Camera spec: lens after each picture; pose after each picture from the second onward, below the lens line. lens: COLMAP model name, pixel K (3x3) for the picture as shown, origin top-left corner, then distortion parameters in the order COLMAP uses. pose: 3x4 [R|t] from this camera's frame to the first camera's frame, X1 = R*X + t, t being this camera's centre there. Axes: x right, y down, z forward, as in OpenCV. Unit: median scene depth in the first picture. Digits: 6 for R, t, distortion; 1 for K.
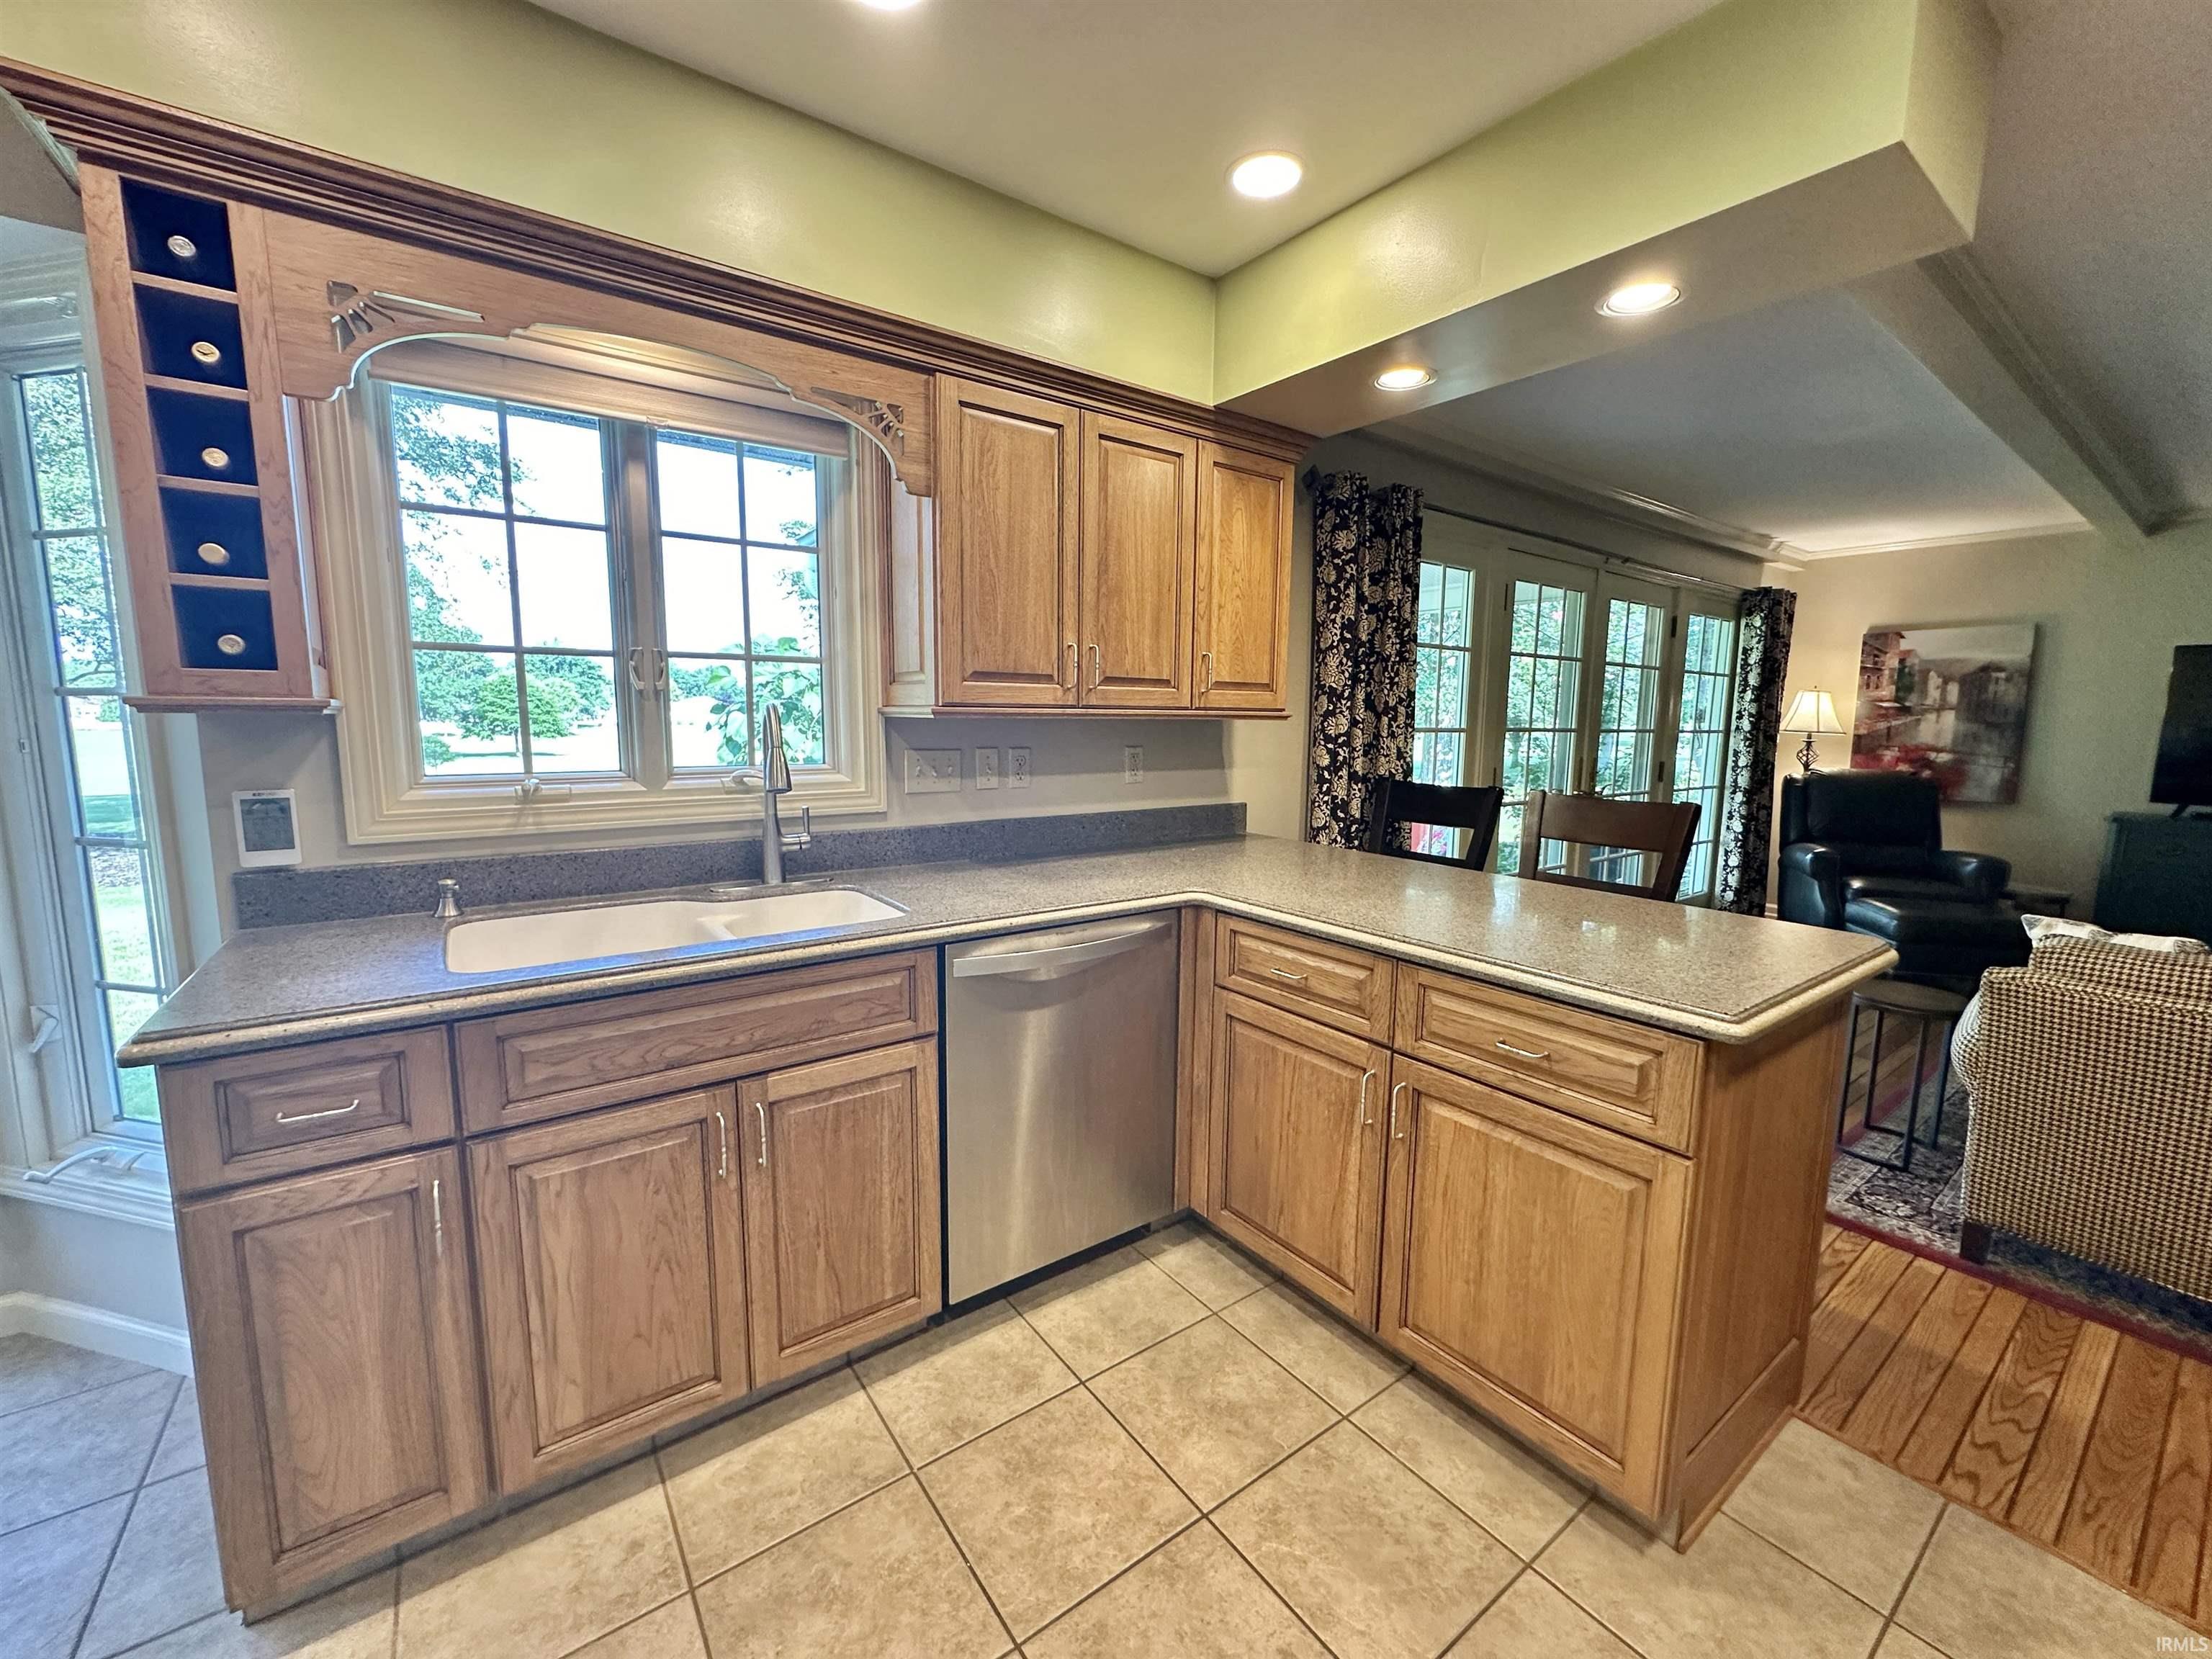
lens RADIAL K [[879.8, 0, 1102.4], [0, 879.8, 821.5], [0, 0, 1]] dist [-0.007961, 0.000931]
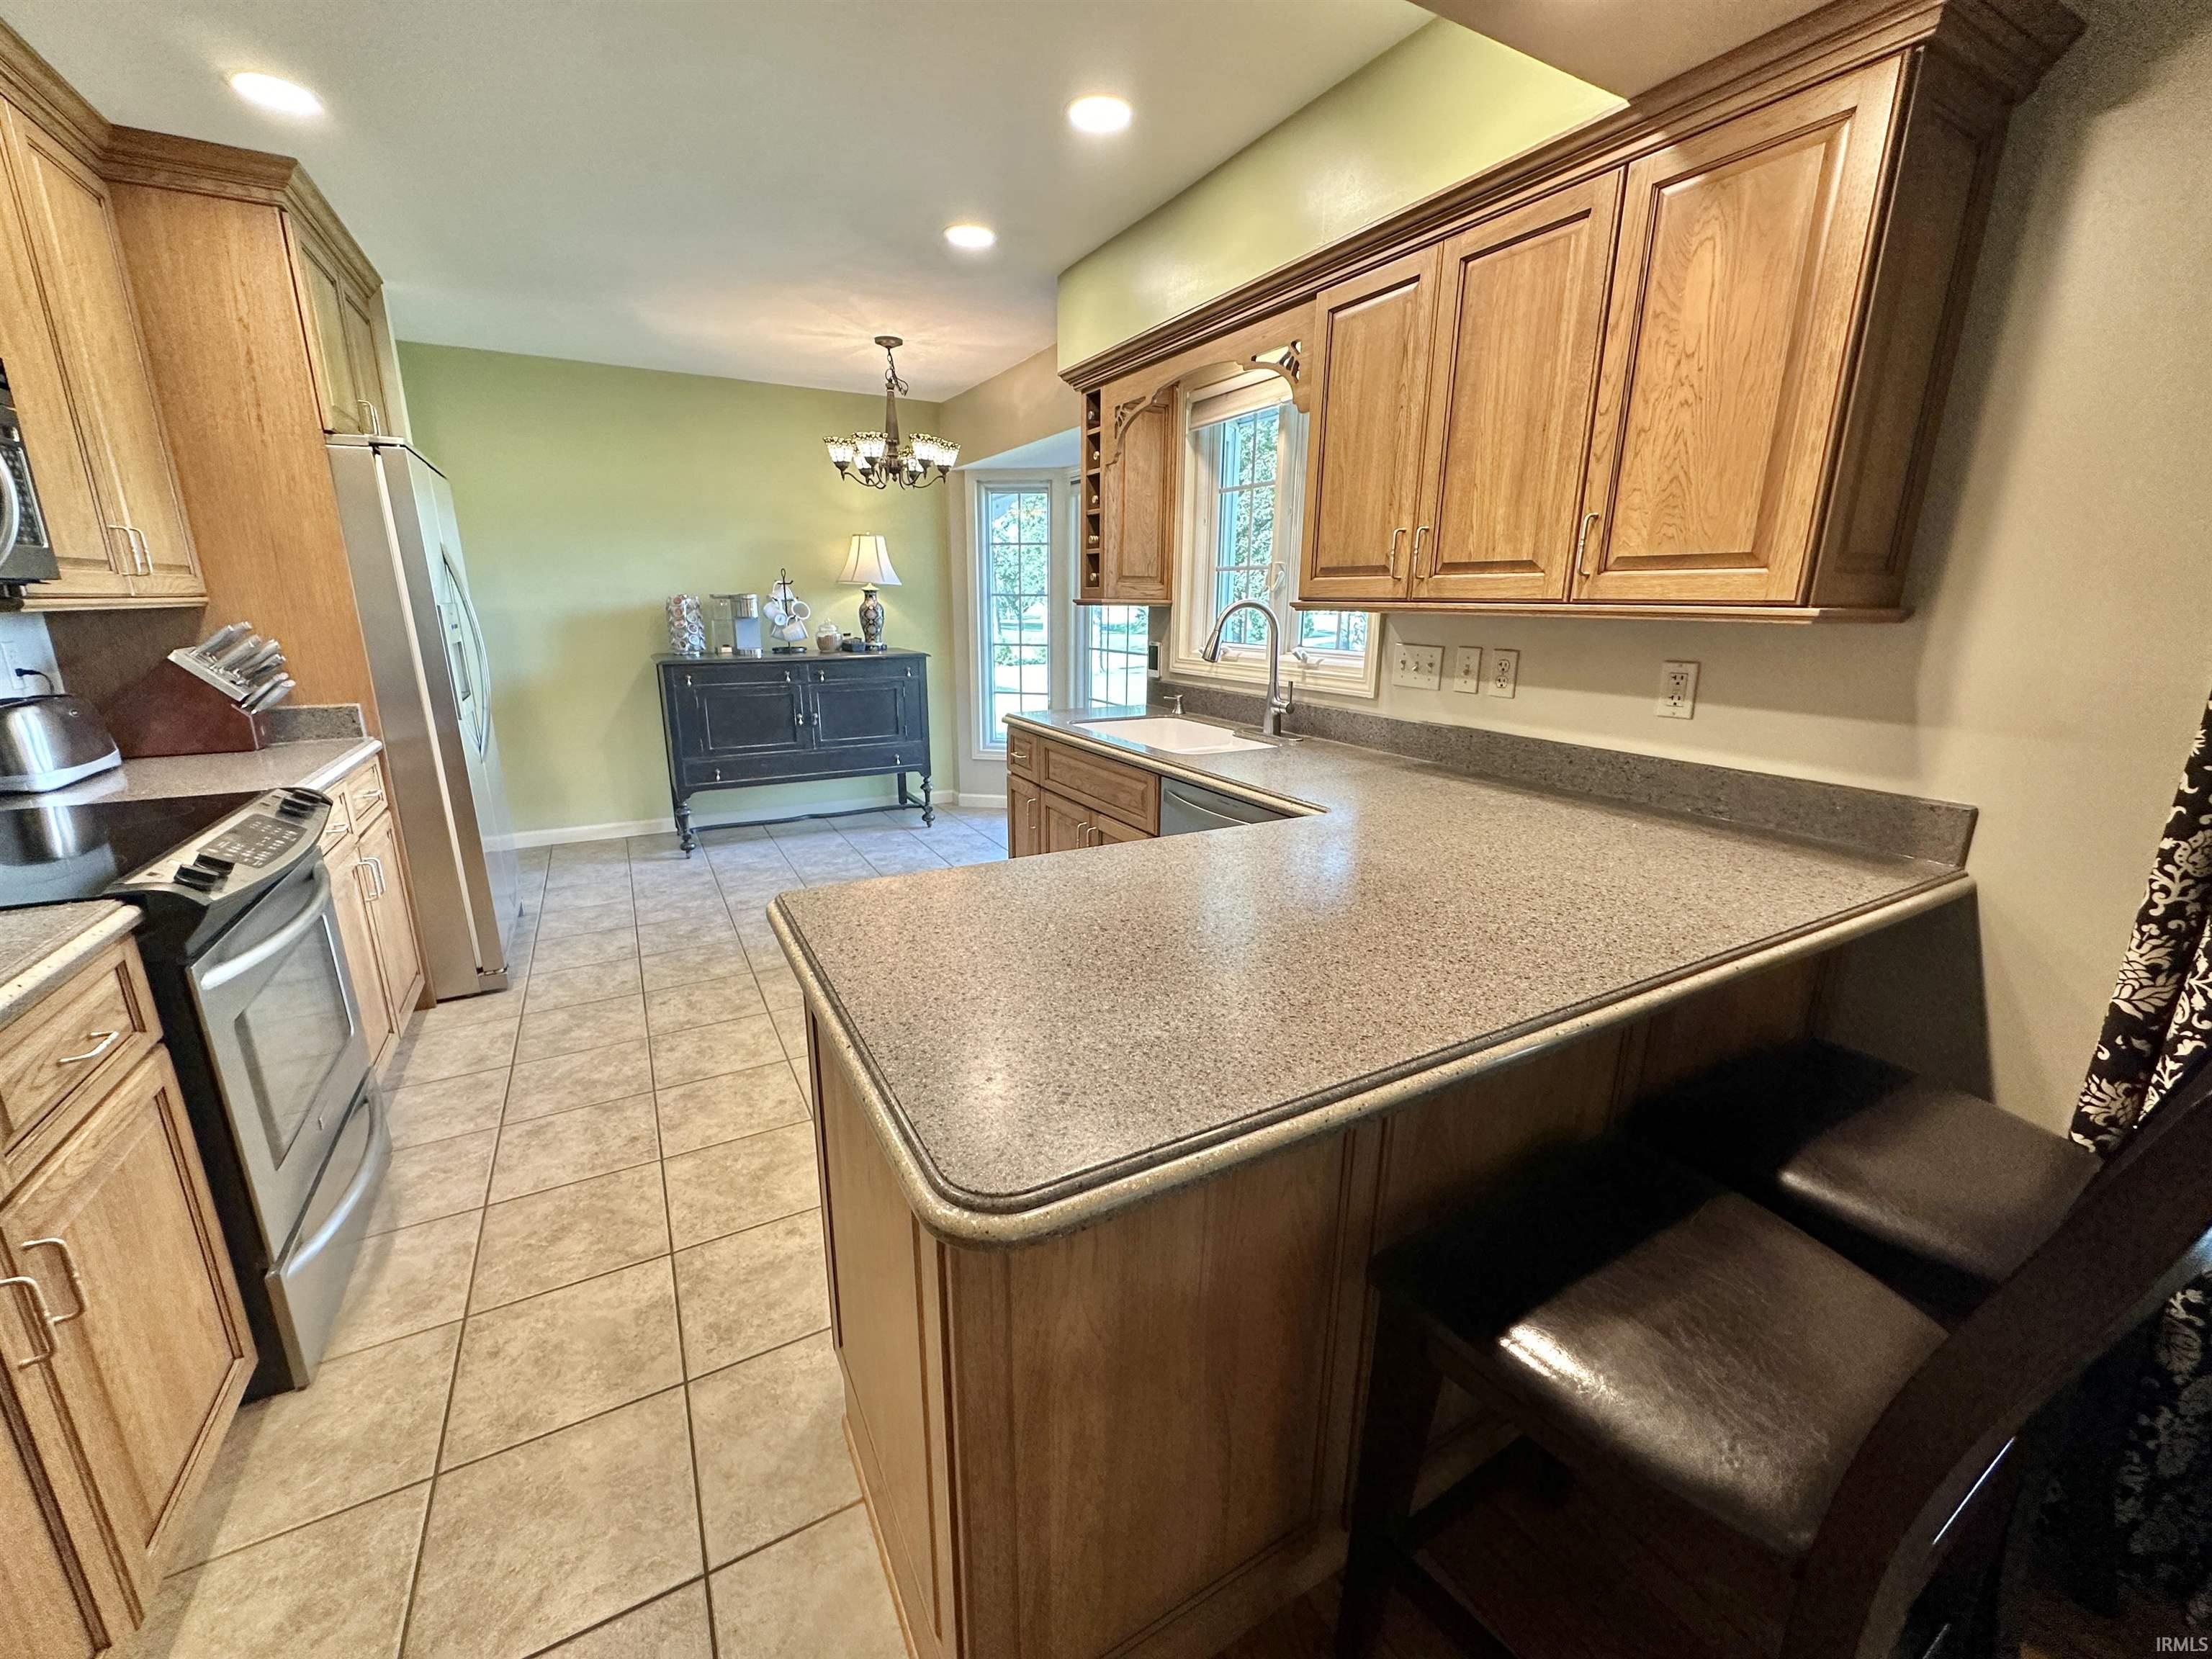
lens RADIAL K [[879.8, 0, 1100.4], [0, 879.8, 827.5], [0, 0, 1]] dist [-0.007961, 0.000931]
pose [[-0.123145, 0.239293, -0.963106, 0.909001], [-0.131218, 0.958046, 0.254814, -0.092923], [0.983675, 0.157756, -0.086579, 0.787511]]
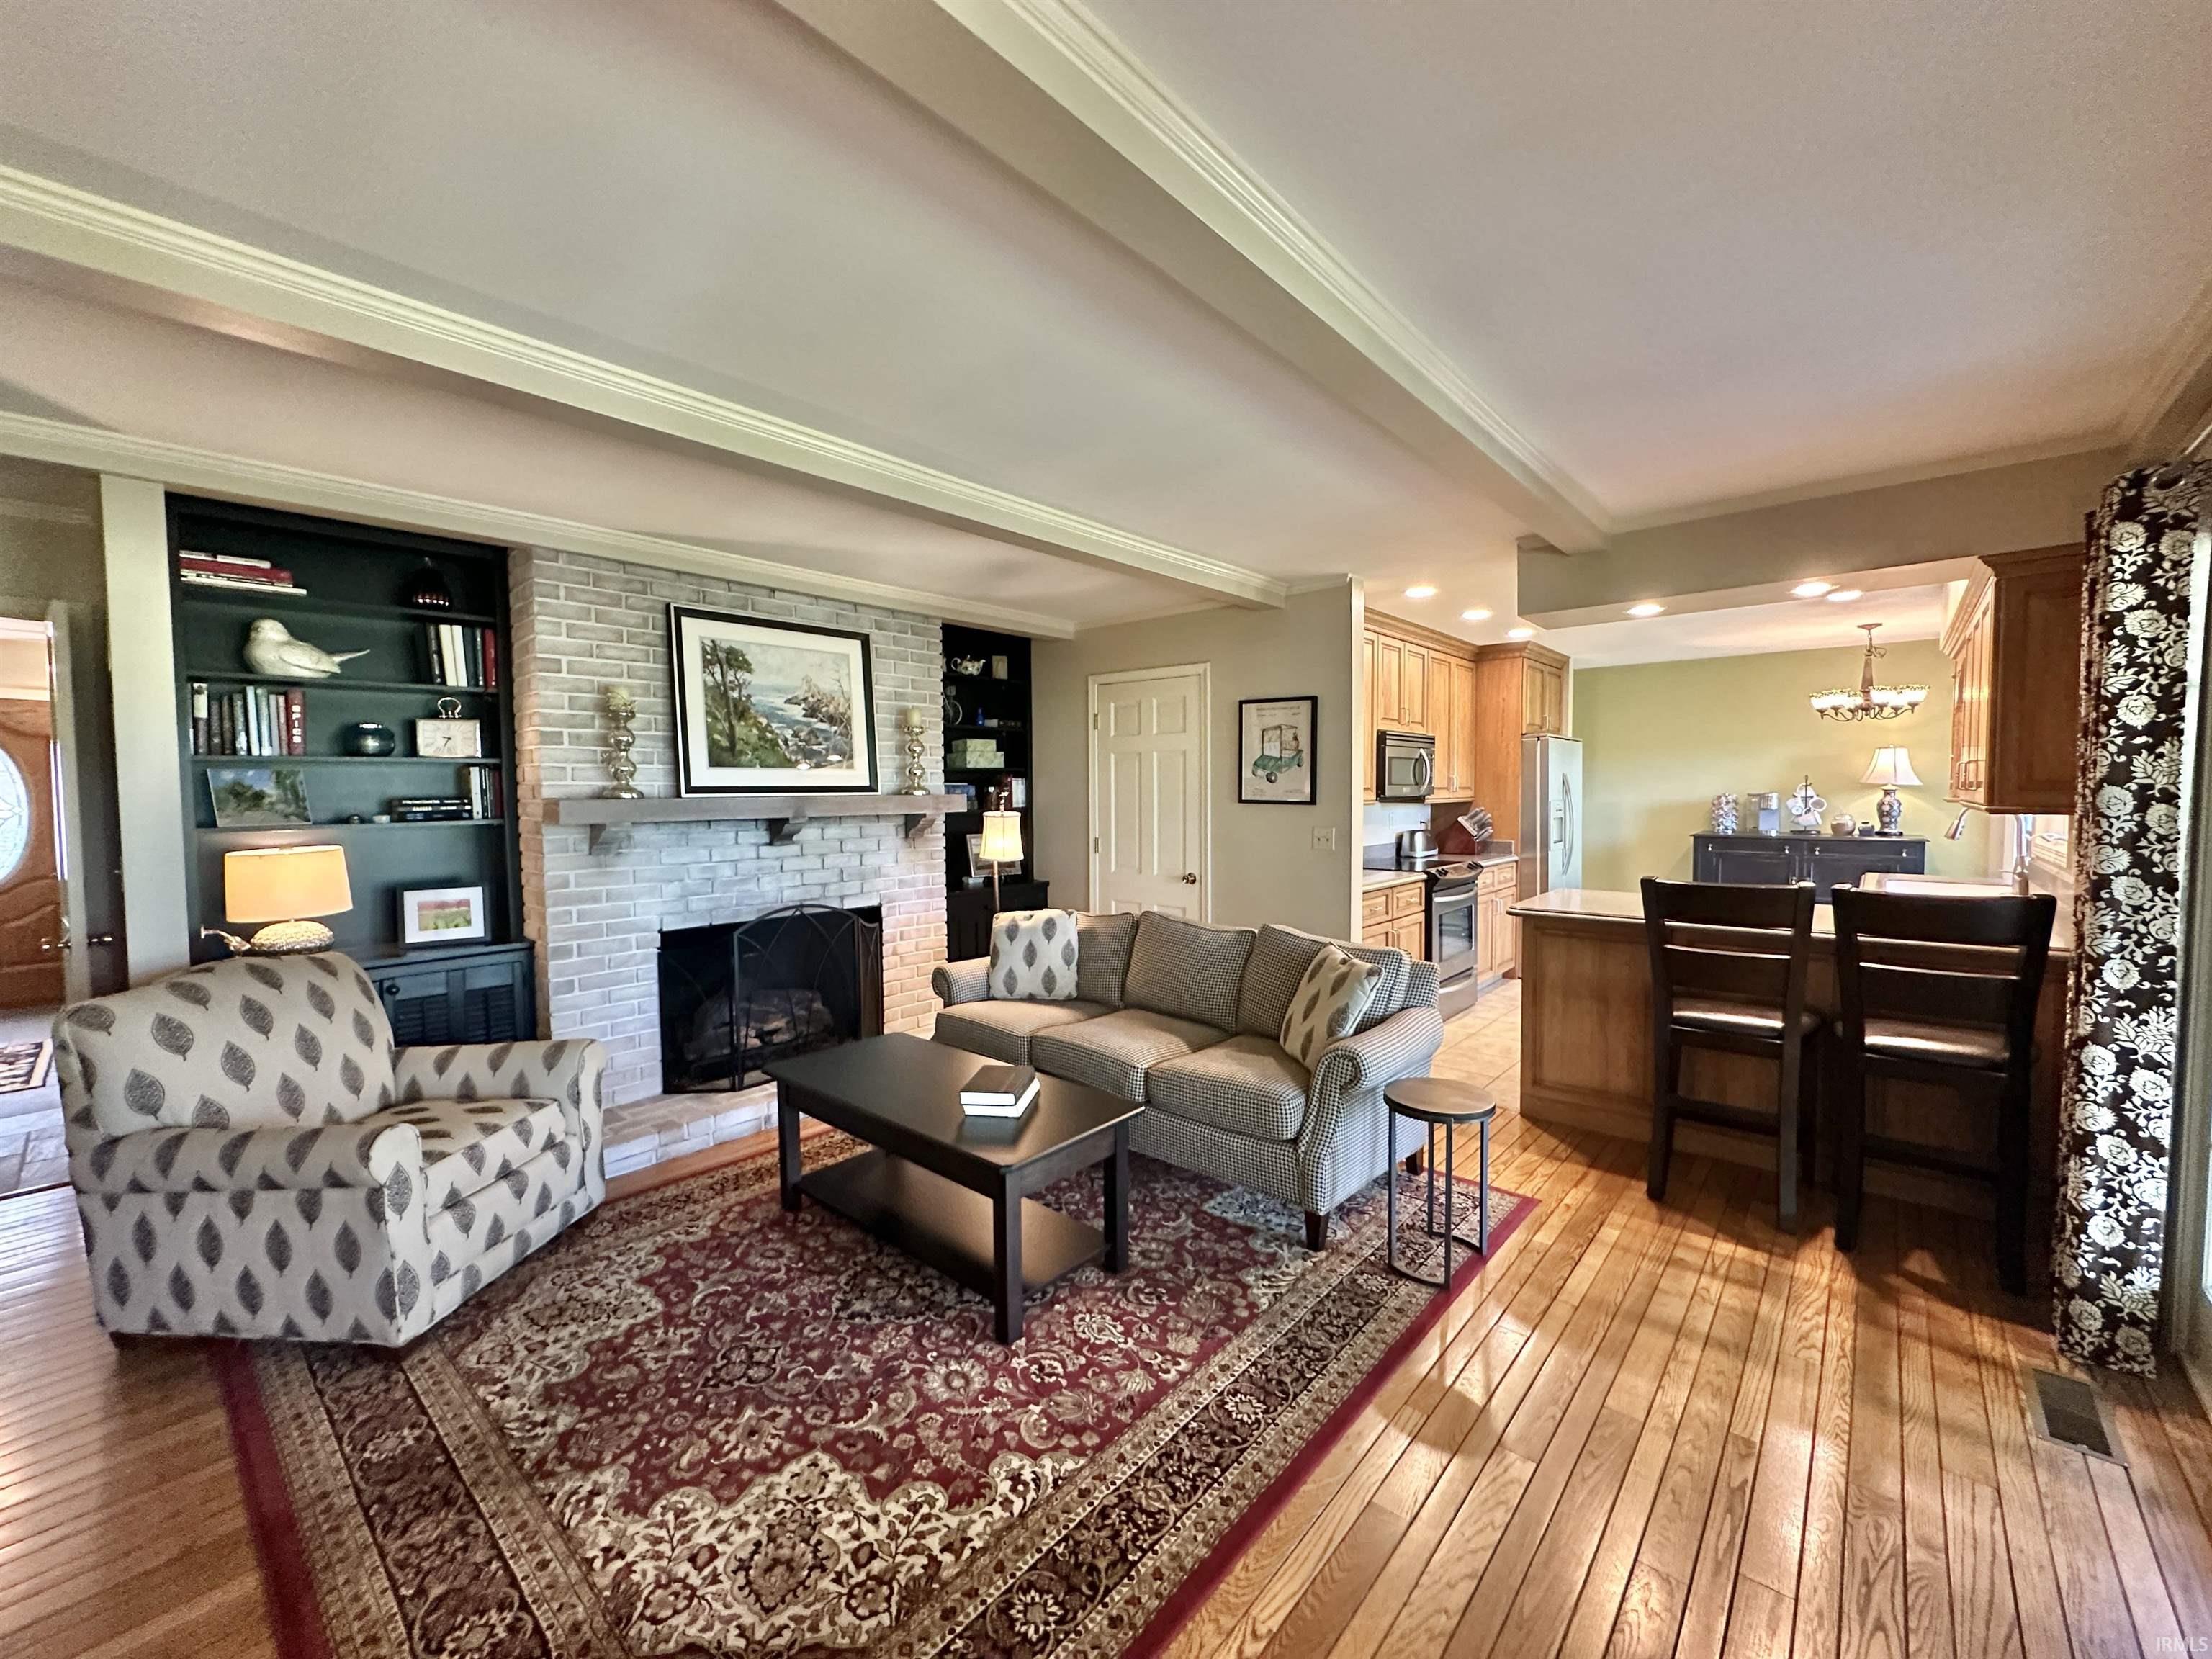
lens RADIAL K [[879.8, 0, 1106.9], [0, 879.8, 826.7], [0, 0, 1]] dist [-0.007961, 0.000931]
pose [[-0.977464, 0.006806, -0.210994, 1.768002], [-0.028275, 0.986254, 0.162801, -0.298793], [0.209201, 0.165098, -0.963835, 2.170403]]
